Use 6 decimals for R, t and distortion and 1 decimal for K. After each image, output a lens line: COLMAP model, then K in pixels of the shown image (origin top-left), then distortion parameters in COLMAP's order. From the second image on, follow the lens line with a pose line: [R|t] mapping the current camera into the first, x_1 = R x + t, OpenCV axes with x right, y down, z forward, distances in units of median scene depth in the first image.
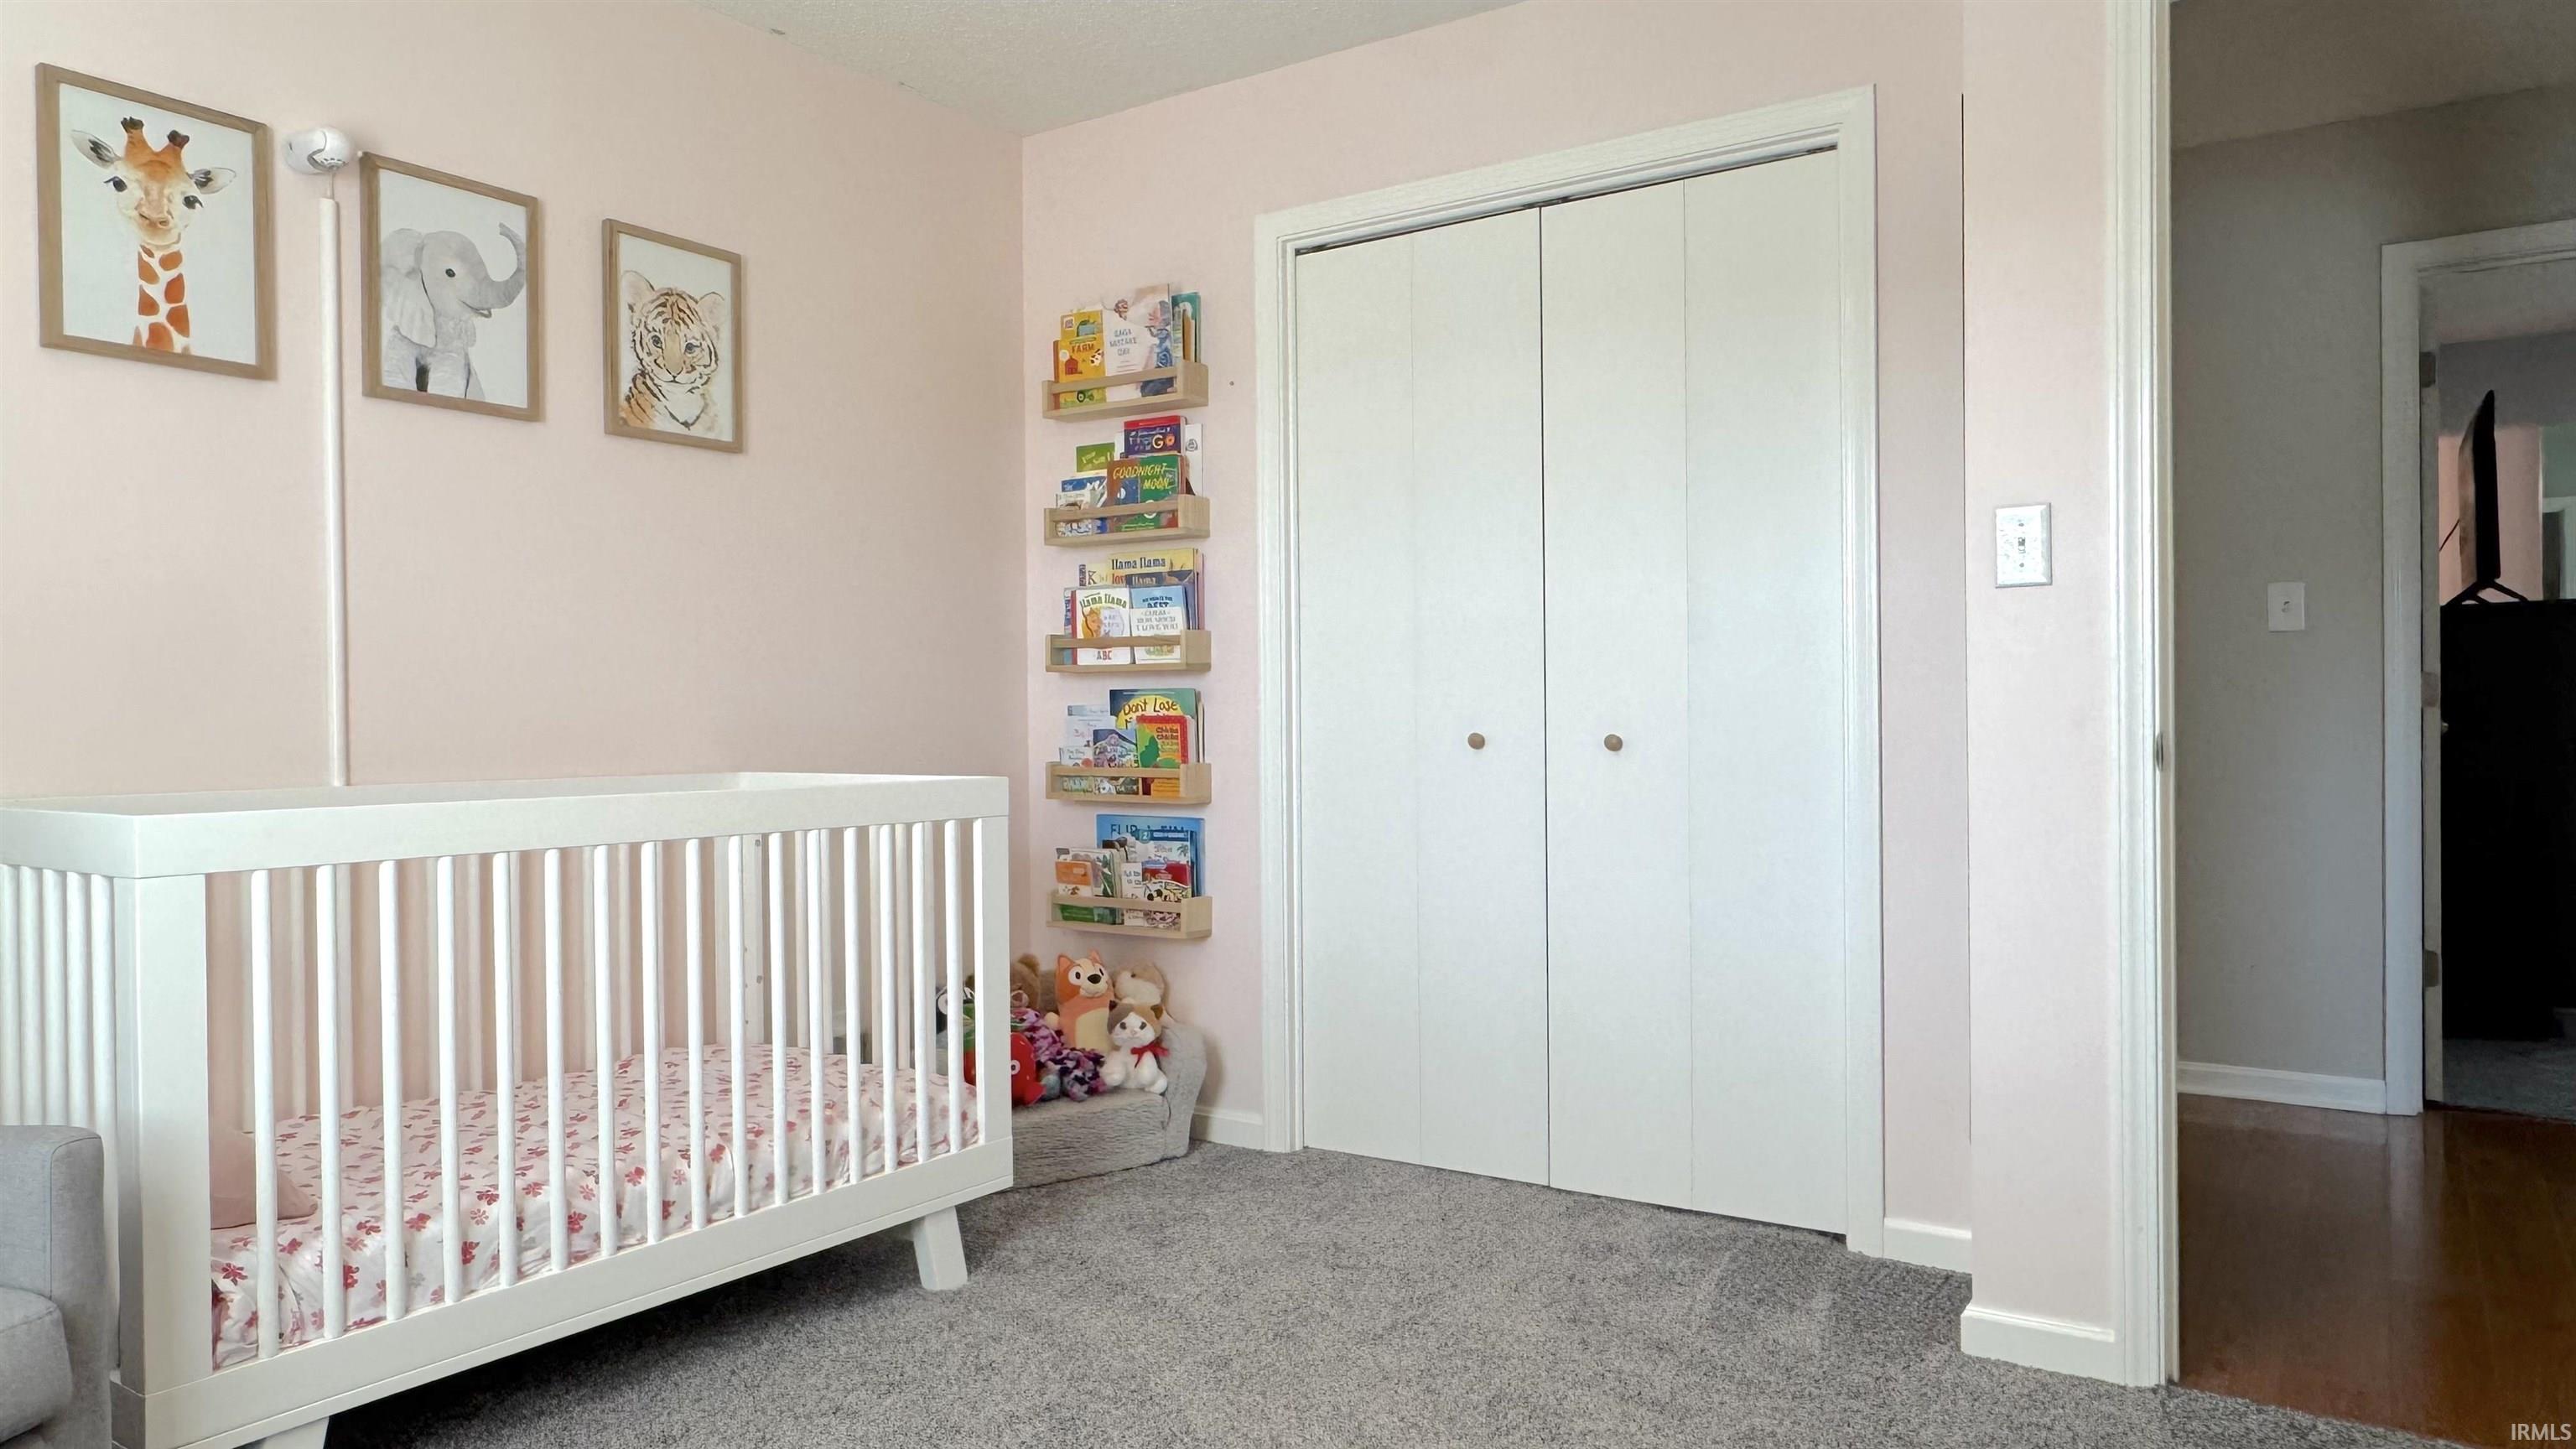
lens RADIAL K [[1633.4, 0, 1297.6], [0, 1633.4, 725.3], [0, 0, 1]] dist [0.001991, -0.004156]
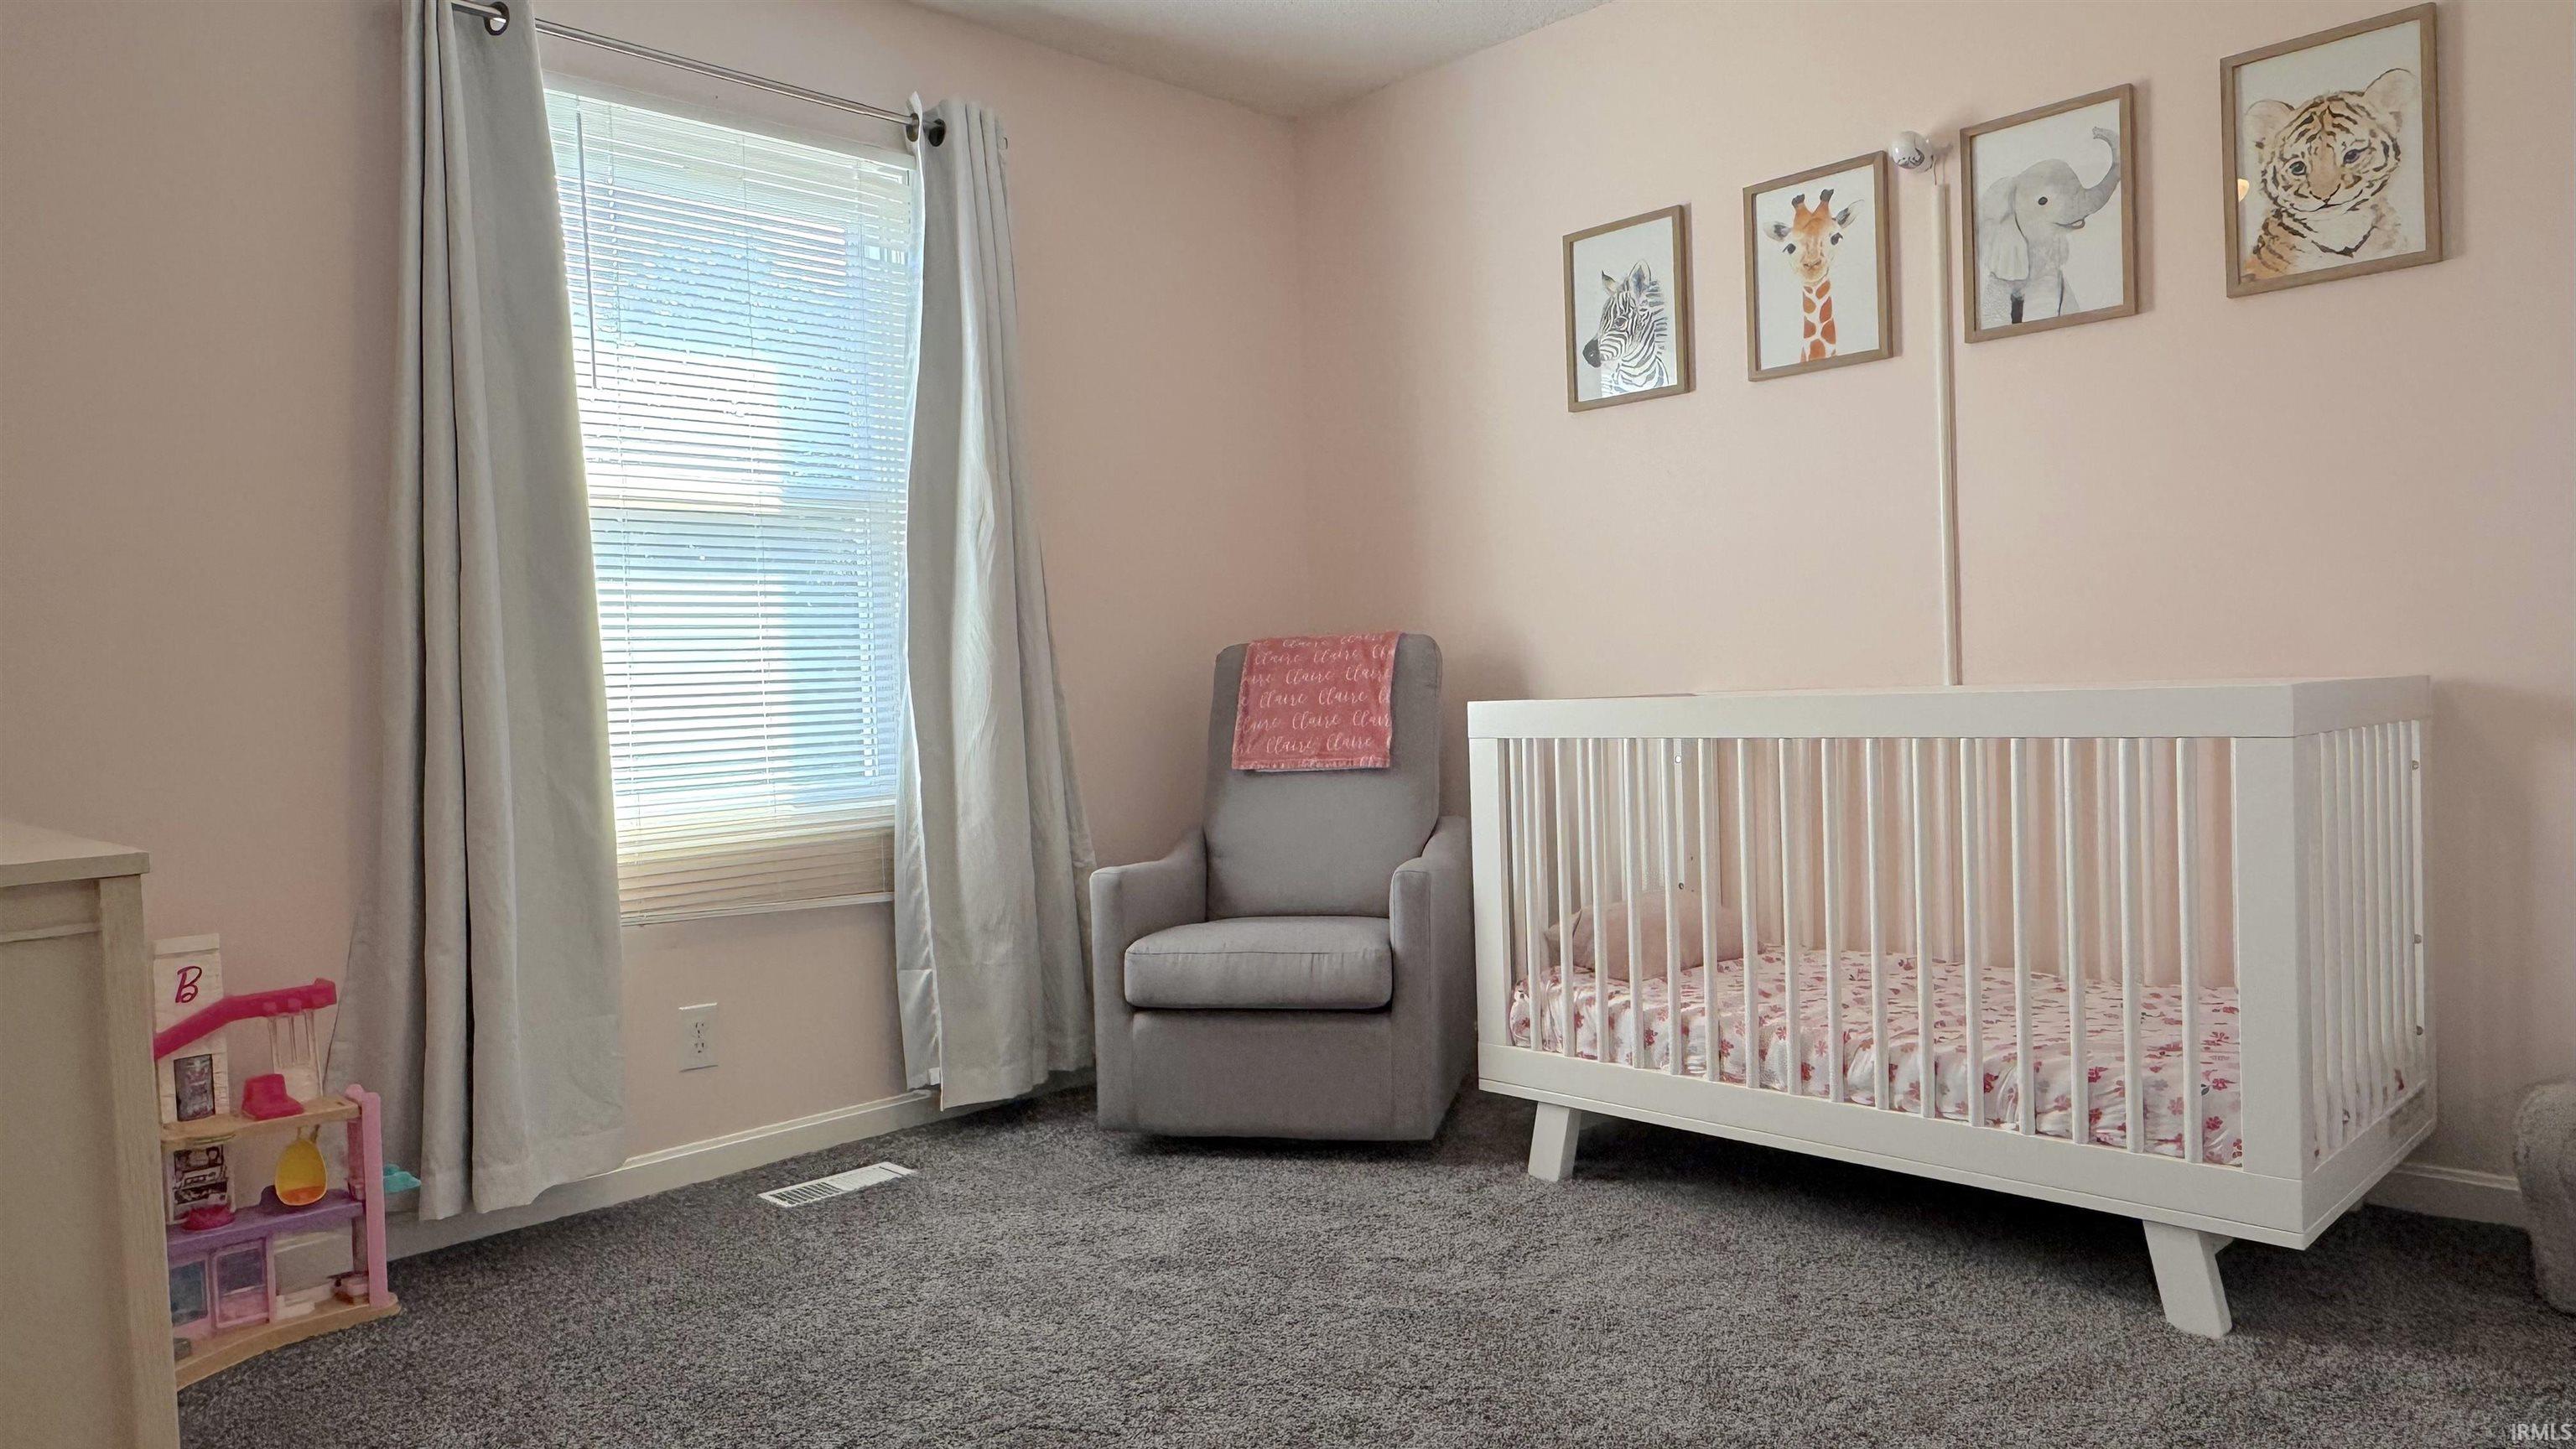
lens RADIAL K [[1633.4, 0, 1297.2], [0, 1633.4, 723.1], [0, 0, 1]] dist [0.001991, -0.004156]
pose [[-0.198556, 0.021985, -0.979843, 0.622279], [0.020528, 0.999622, 0.018269, 0.030665], [0.979875, -0.016487, -0.198932, 0.740661]]
